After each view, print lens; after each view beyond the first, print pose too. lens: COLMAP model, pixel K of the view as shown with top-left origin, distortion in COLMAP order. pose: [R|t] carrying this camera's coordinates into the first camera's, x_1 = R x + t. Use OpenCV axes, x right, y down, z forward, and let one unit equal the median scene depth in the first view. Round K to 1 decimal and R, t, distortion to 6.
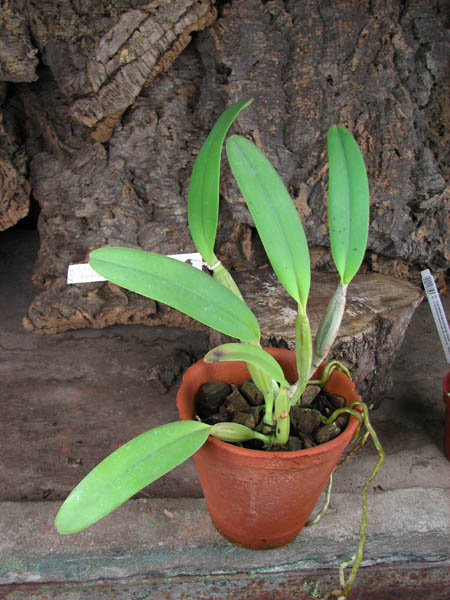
lens RADIAL K [[650.5, 0, 206.5], [0, 650.5, 288.0], [0, 0, 1]] dist [-0.205320, 0.275623]
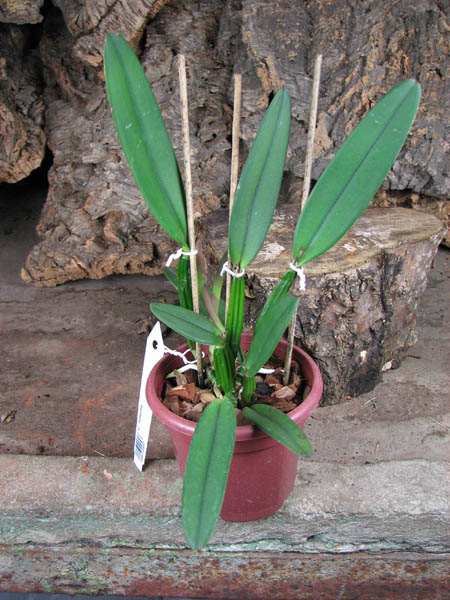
lens RADIAL K [[650.5, 0, 206.5], [0, 650.5, 288.0], [0, 0, 1]] dist [-0.205320, 0.275623]
pose [[0.983476, -0.003302, -0.181007, 0.148428], [0.007276, 0.999747, 0.021292, 0.054832], [0.180891, -0.022258, 0.983251, 0.116185]]
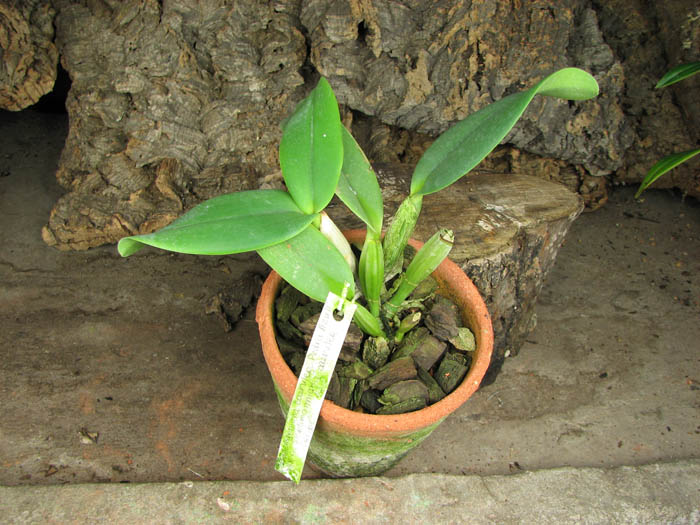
lens RADIAL K [[758.9, 0, 336.6], [0, 758.9, 282.9], [0, 0, 1]] dist [-0.205320, 0.275623]
pose [[0.999160, 0.012352, 0.039062, 0.020598], [-0.016628, 0.993668, 0.111122, 0.008926], [-0.037442, -0.111679, 0.993039, 0.126529]]
